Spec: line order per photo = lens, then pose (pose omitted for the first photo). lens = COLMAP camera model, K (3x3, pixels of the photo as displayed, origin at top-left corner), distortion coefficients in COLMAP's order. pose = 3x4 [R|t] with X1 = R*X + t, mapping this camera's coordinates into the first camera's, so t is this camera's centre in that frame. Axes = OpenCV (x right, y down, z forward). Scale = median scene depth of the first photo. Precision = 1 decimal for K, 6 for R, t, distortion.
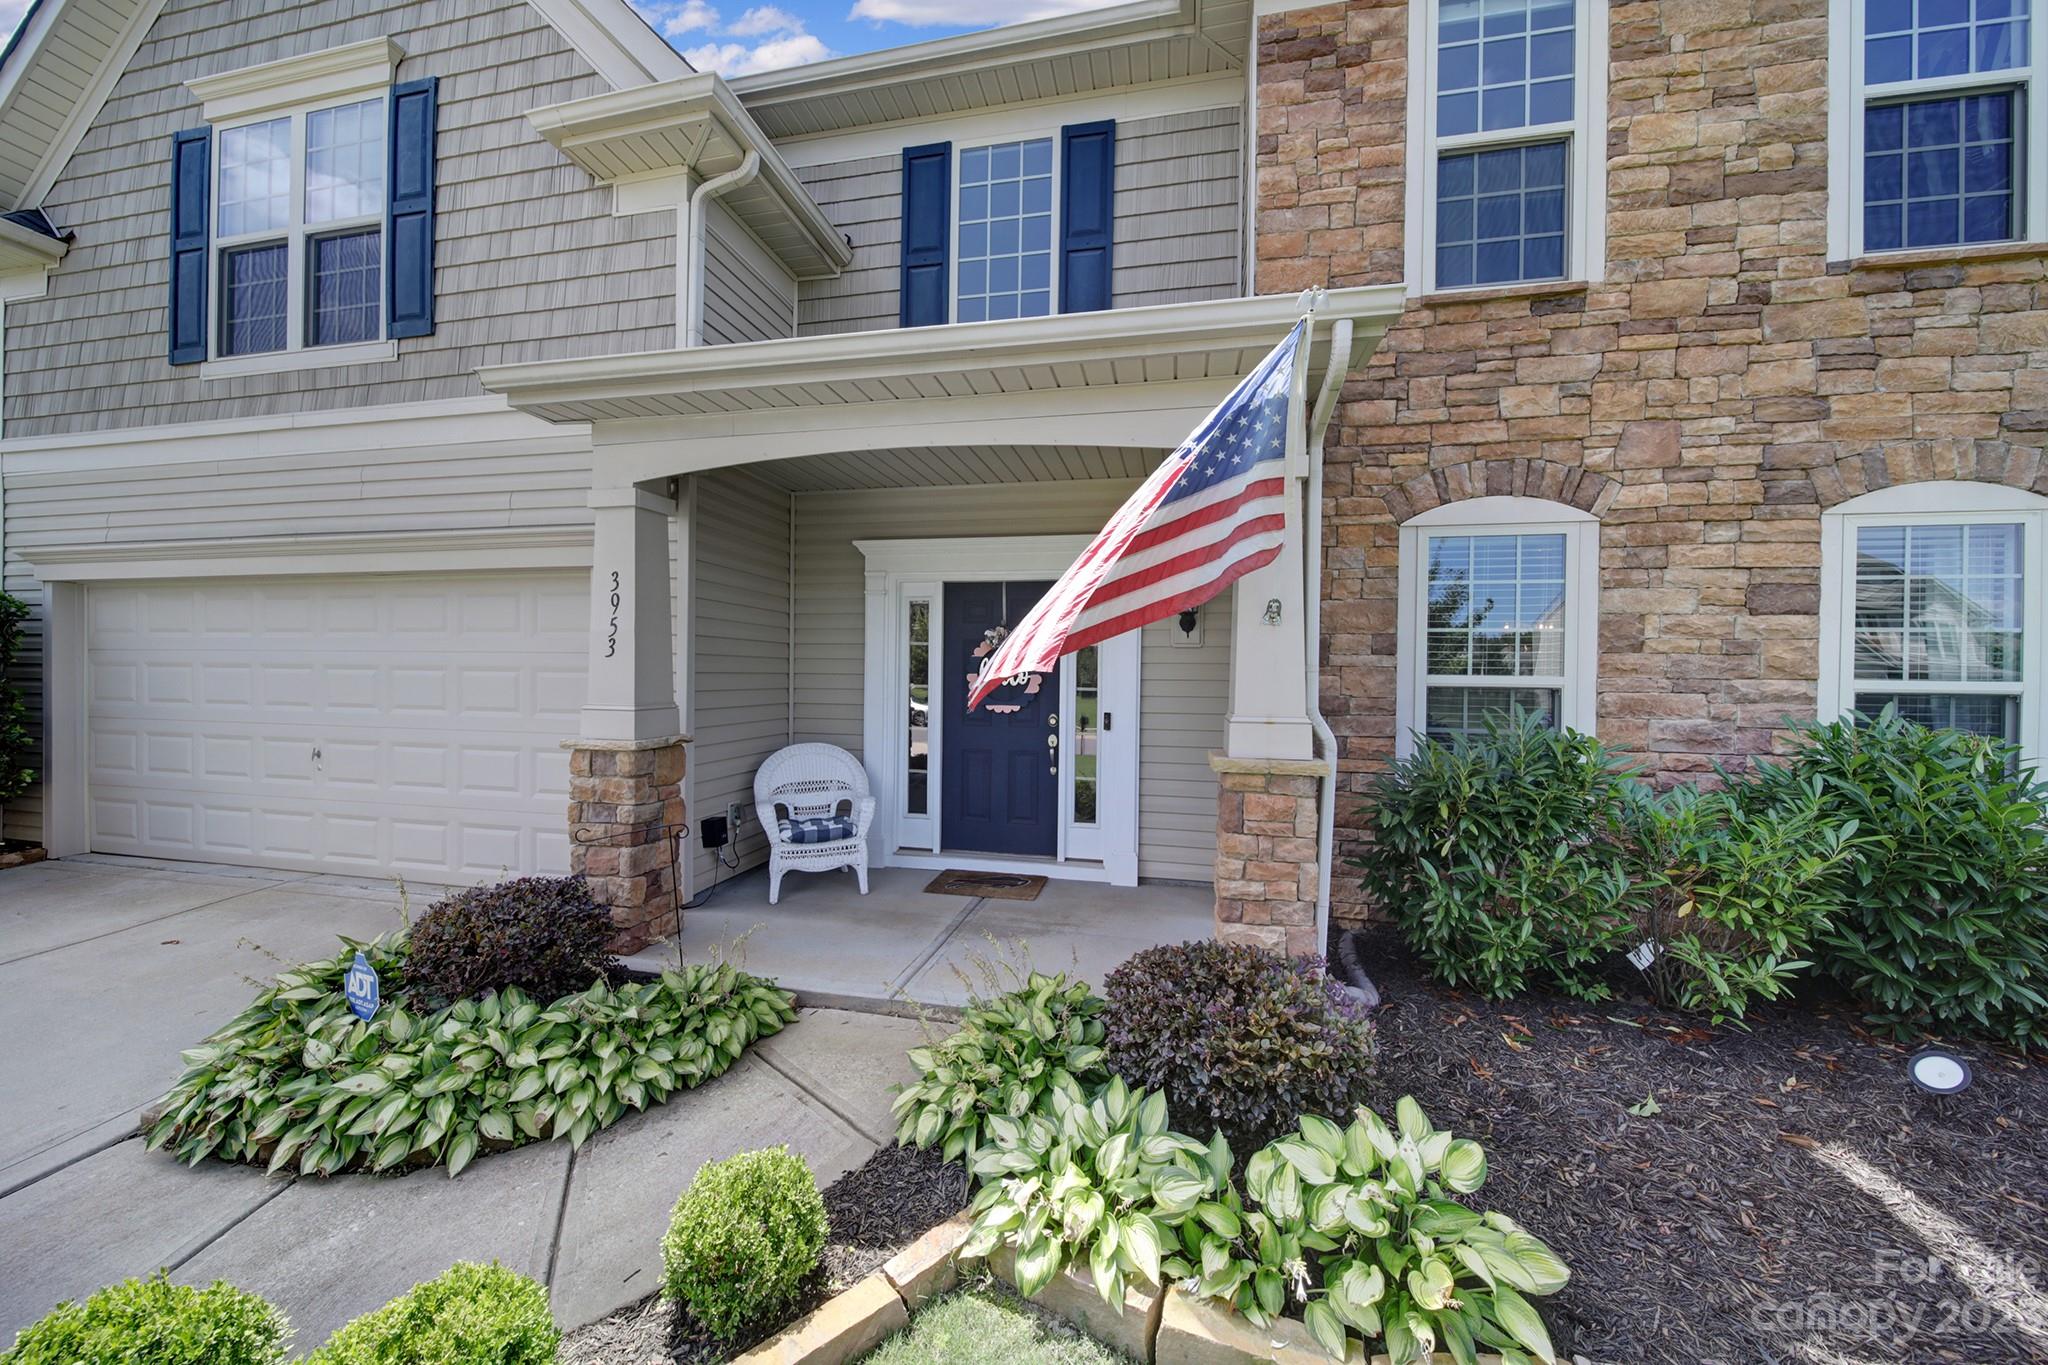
lens RADIAL K [[722.8, 0, 1018.7], [0, 722.8, 707.7], [0, 0, 1]] dist [-0.006140, 0.000123]
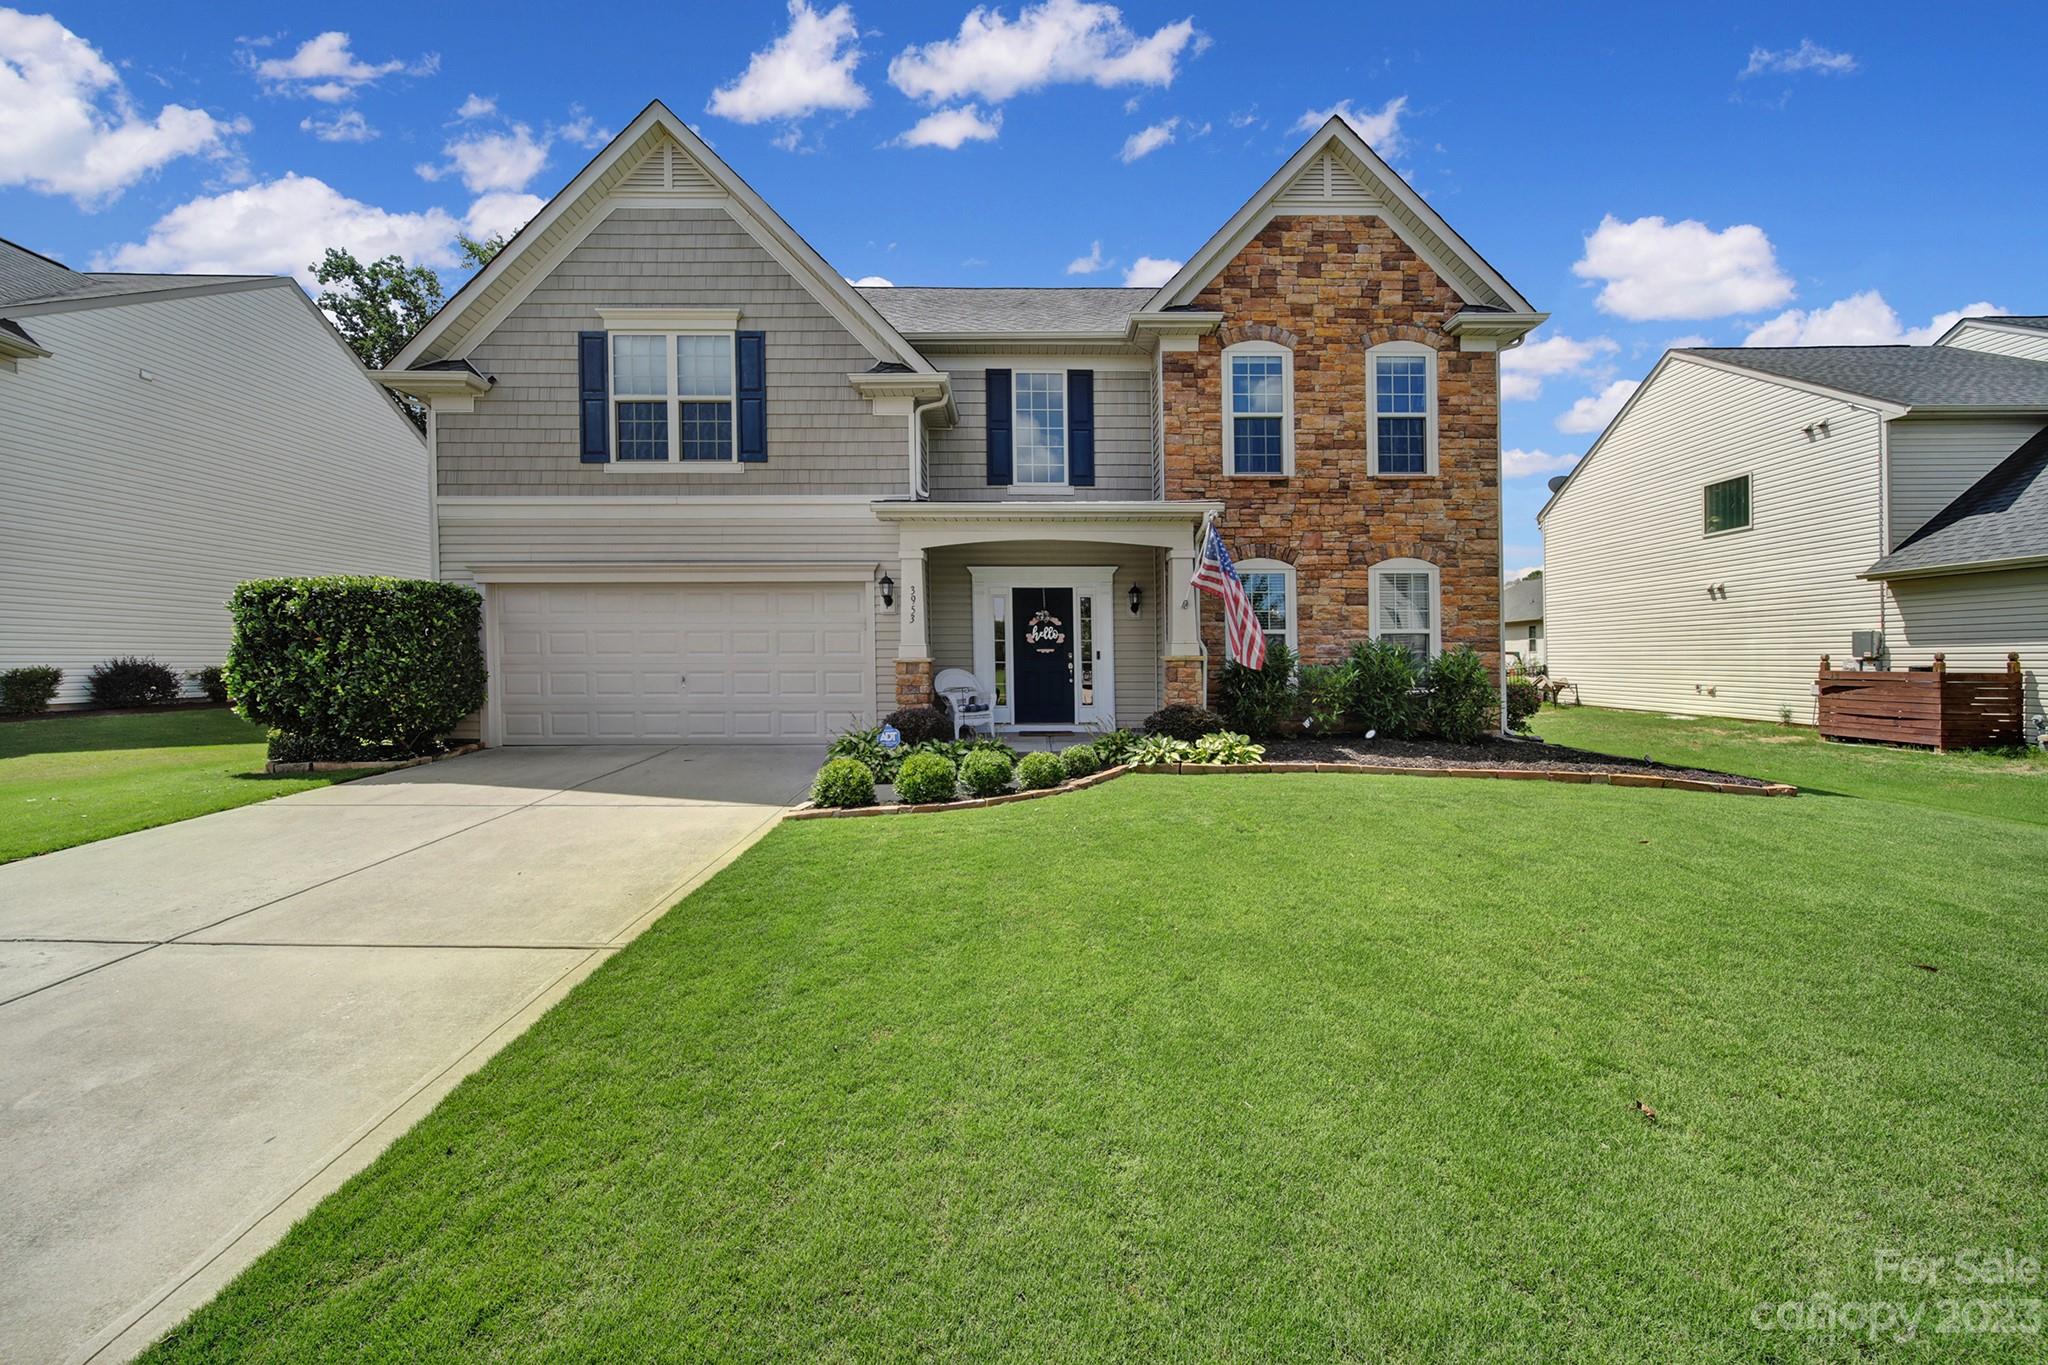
lens RADIAL K [[722.8, 0, 1015.7], [0, 722.8, 663.0], [0, 0, 1]] dist [-0.006140, 0.000123]
pose [[0.980062, -0.014750, 0.198144, -0.629586], [0.022496, 0.999066, -0.036898, 0.135626], [-0.197415, 0.040620, 0.979478, -1.198025]]
